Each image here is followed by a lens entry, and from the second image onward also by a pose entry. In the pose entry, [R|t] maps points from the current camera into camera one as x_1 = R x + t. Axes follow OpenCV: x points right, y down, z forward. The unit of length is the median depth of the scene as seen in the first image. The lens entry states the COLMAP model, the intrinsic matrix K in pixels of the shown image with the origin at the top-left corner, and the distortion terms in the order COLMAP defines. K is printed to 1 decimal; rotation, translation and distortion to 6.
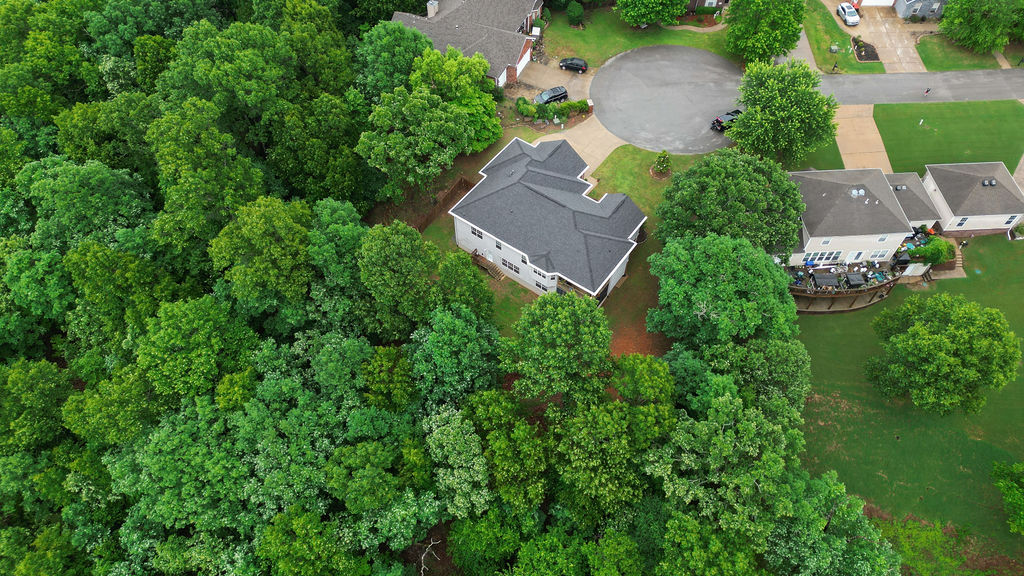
lens RADIAL K [[730.0, 0, 513.8], [0, 730.0, 287.3], [0, 0, 1]] dist [0.003917, -0.001033]
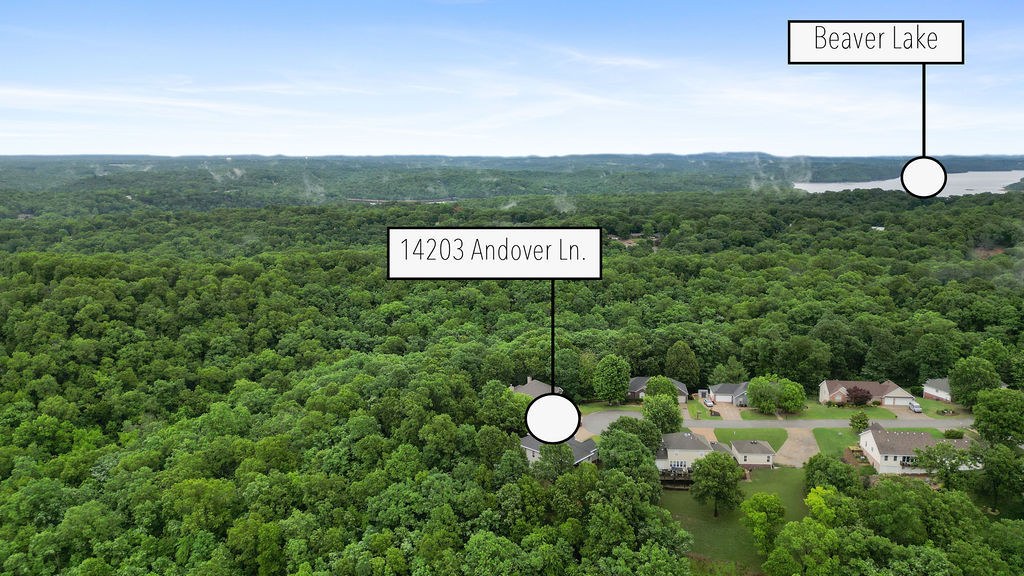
lens RADIAL K [[730.0, 0, 517.0], [0, 730.0, 278.5], [0, 0, 1]] dist [0.003917, -0.001033]
pose [[0.995516, 0.017140, -0.093025, 0.131204], [-0.077391, 0.713046, -0.696832, 1.151414], [0.054387, 0.700907, 0.711176, -1.014074]]
